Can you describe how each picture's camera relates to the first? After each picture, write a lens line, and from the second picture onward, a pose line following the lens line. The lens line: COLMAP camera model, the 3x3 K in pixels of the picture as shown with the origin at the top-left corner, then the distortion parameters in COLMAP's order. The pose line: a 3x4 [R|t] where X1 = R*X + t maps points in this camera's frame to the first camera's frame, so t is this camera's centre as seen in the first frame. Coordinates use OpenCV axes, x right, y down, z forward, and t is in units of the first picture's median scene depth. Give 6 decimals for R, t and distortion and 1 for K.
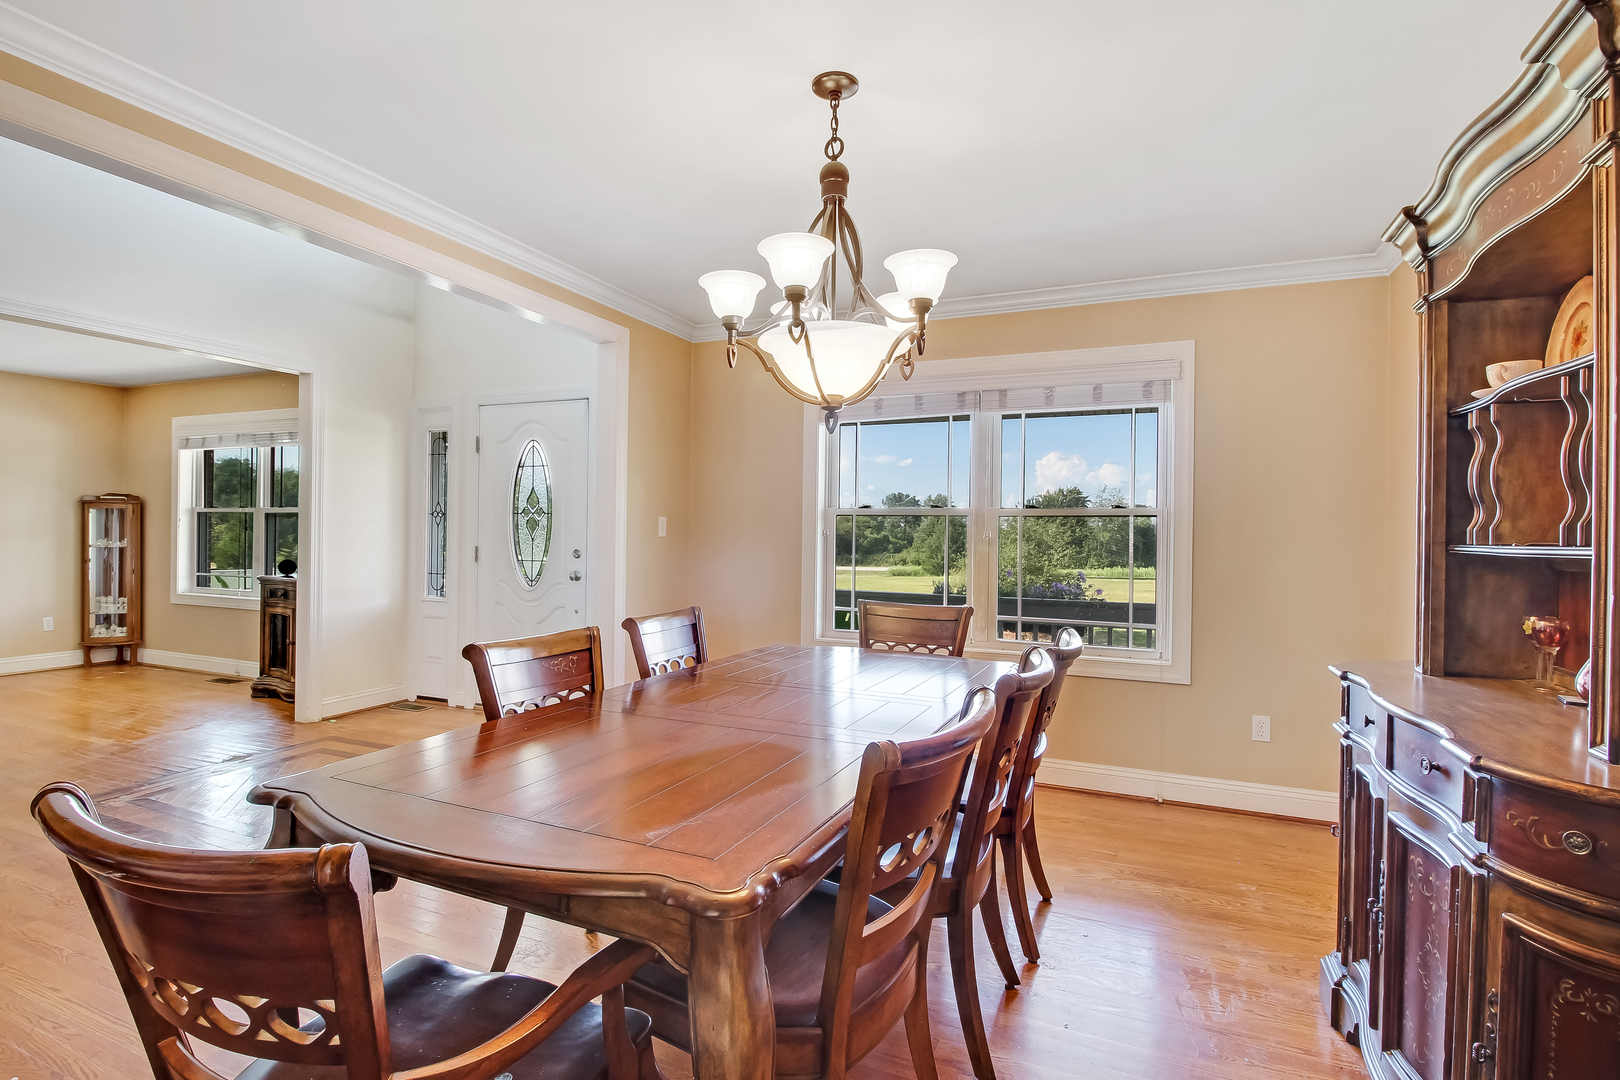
lens RADIAL K [[773.1, 0, 812.1], [0, 773.1, 533.4], [0, 0, 1]] dist [-0.025958, -0.001981]
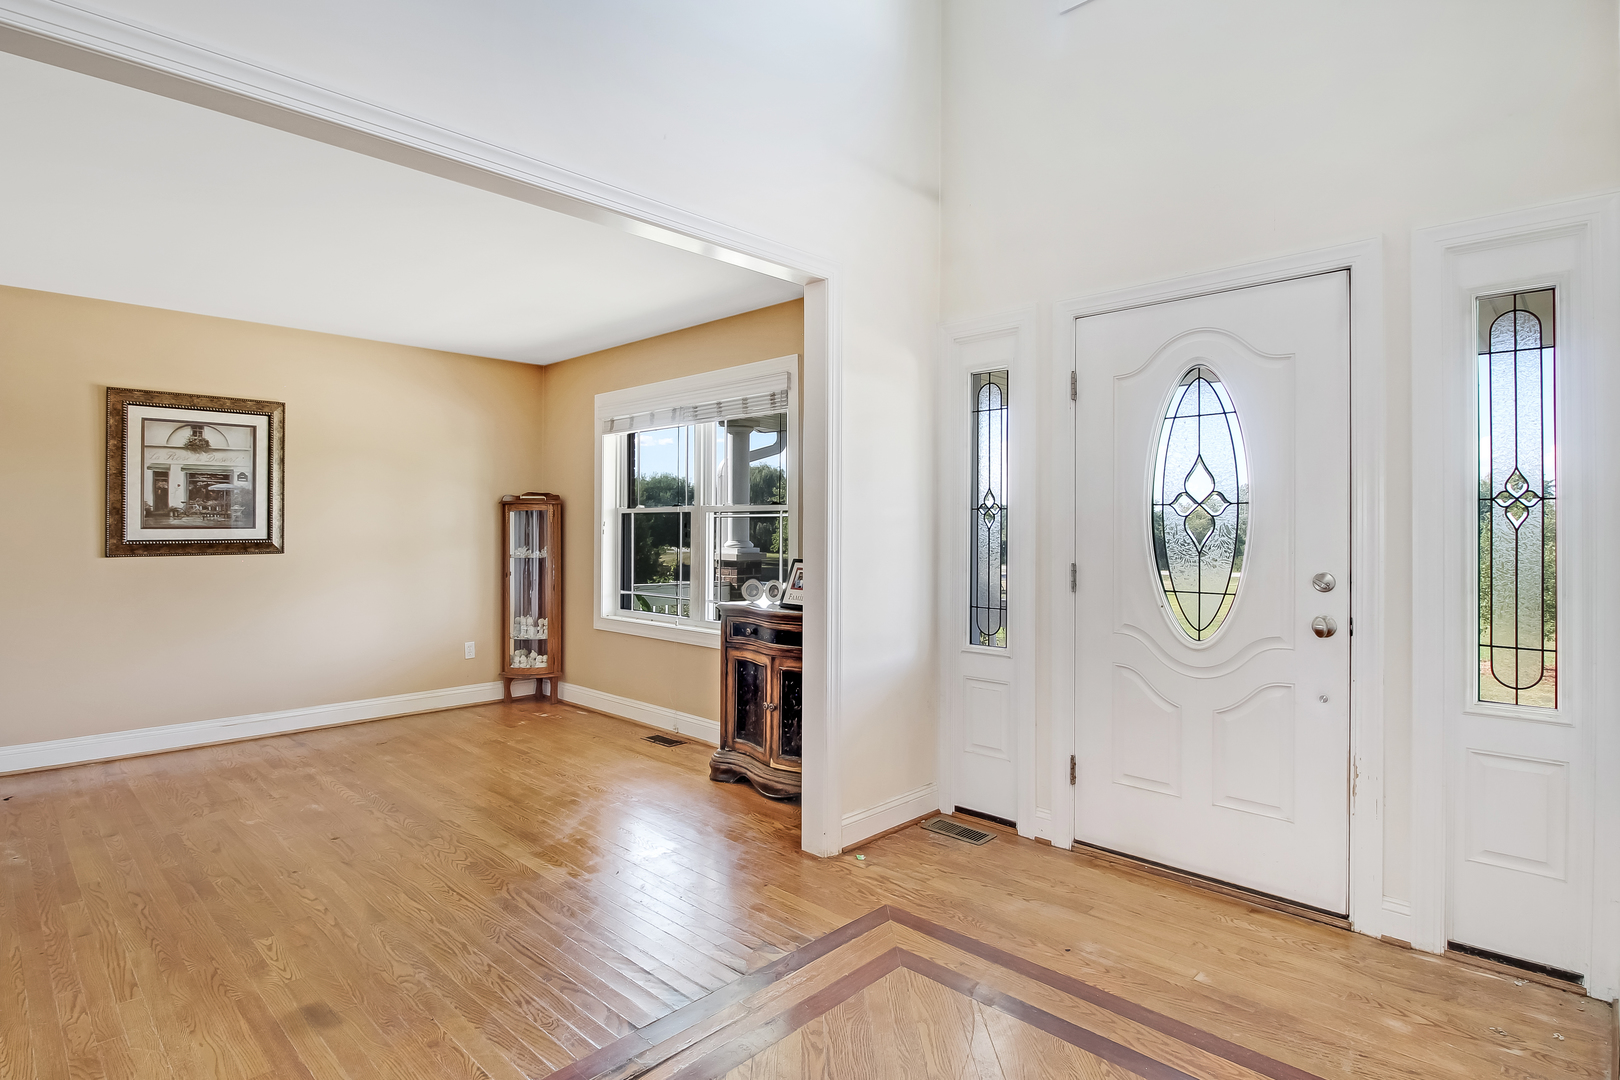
lens RADIAL K [[850.6, 0, 814.5], [0, 850.6, 539.7], [0, 0, 1]] dist [-0.002613, -0.001393]
pose [[0.921598, -0.000721, -0.388146, -0.284771], [0.000756, 1.000000, -0.000062, -0.001070], [0.388145, -0.000236, 0.921598, 0.265623]]
